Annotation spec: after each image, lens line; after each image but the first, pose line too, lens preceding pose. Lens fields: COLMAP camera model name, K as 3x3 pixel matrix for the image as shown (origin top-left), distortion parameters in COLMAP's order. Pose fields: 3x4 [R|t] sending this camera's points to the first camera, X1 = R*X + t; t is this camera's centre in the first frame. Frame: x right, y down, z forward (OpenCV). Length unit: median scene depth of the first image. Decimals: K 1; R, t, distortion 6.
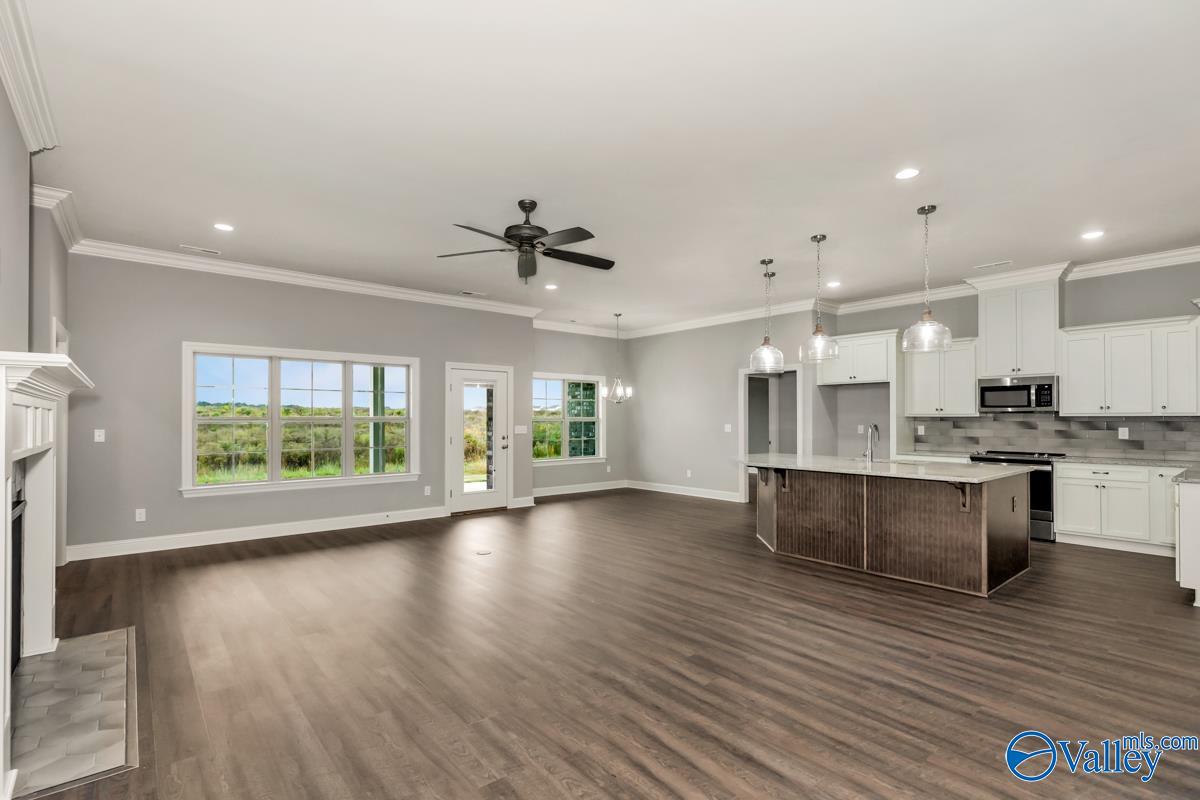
lens RADIAL K [[558.4, 0, 585.4], [0, 558.4, 416.6], [0, 0, 1]] dist [0.003238, -0.000082]
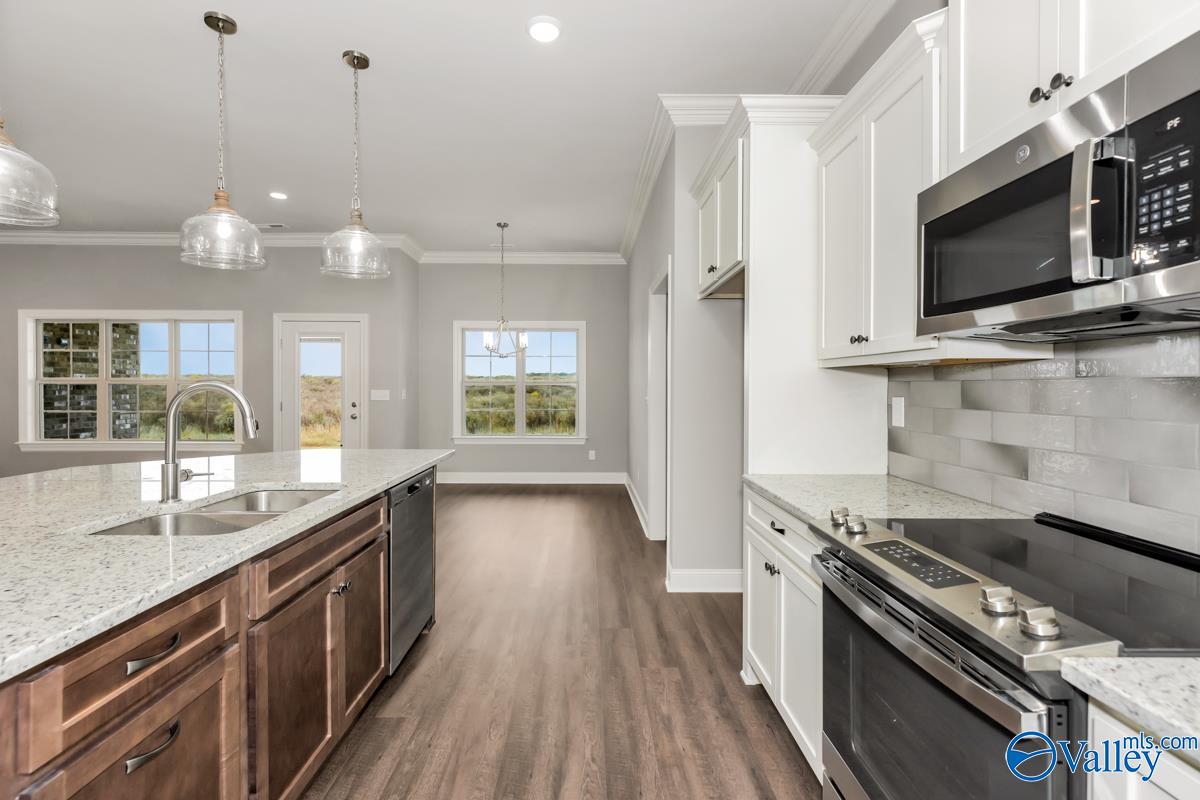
lens RADIAL K [[558.4, 0, 592.3], [0, 558.4, 391.3], [0, 0, 1]] dist [0.003238, -0.000082]
pose [[0.767811, 0.008425, -0.640621, 0.793333], [-0.000598, 0.999923, 0.012433, 0.011340], [0.640676, -0.009163, 0.767757, 0.789364]]
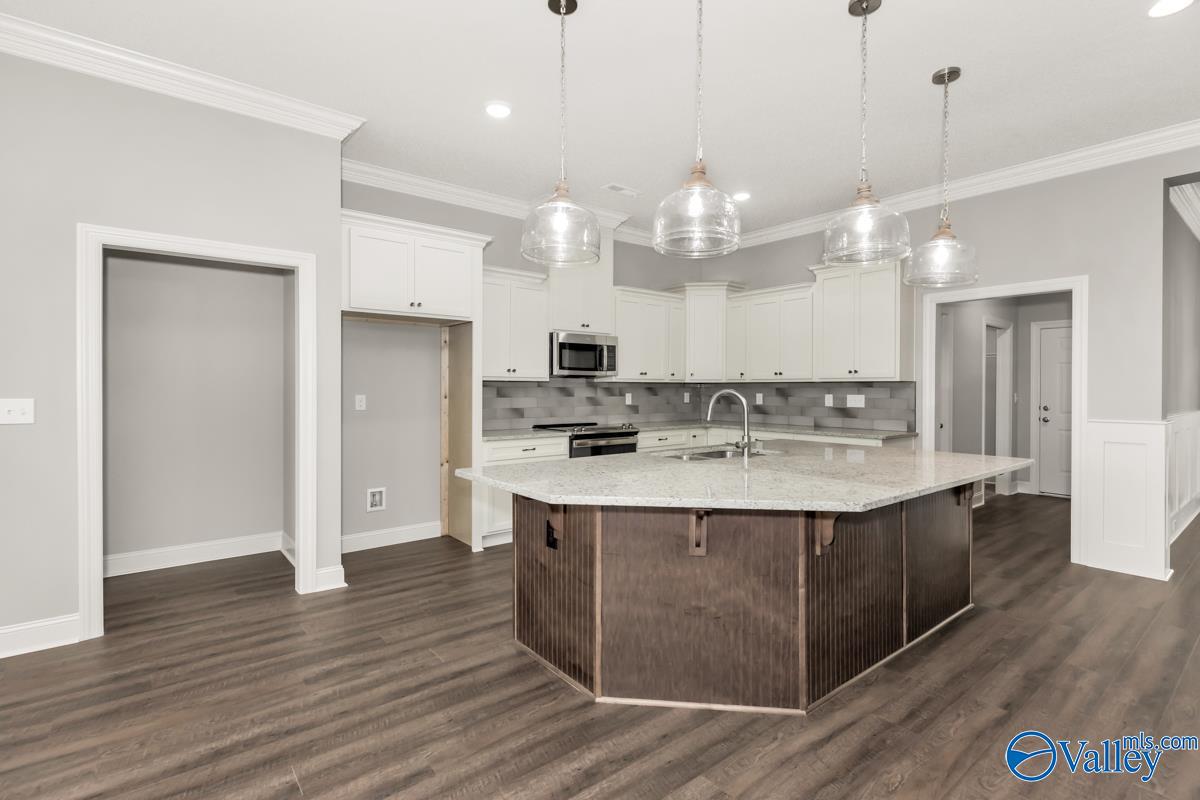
lens RADIAL K [[558.4, 0, 601.8], [0, 558.4, 393.7], [0, 0, 1]] dist [0.003238, -0.000082]
pose [[0.029508, -0.008031, 0.999532, -0.054305], [-0.005159, 0.999953, 0.008186, 0.011200], [-0.999551, -0.005398, 0.029465, 0.970999]]
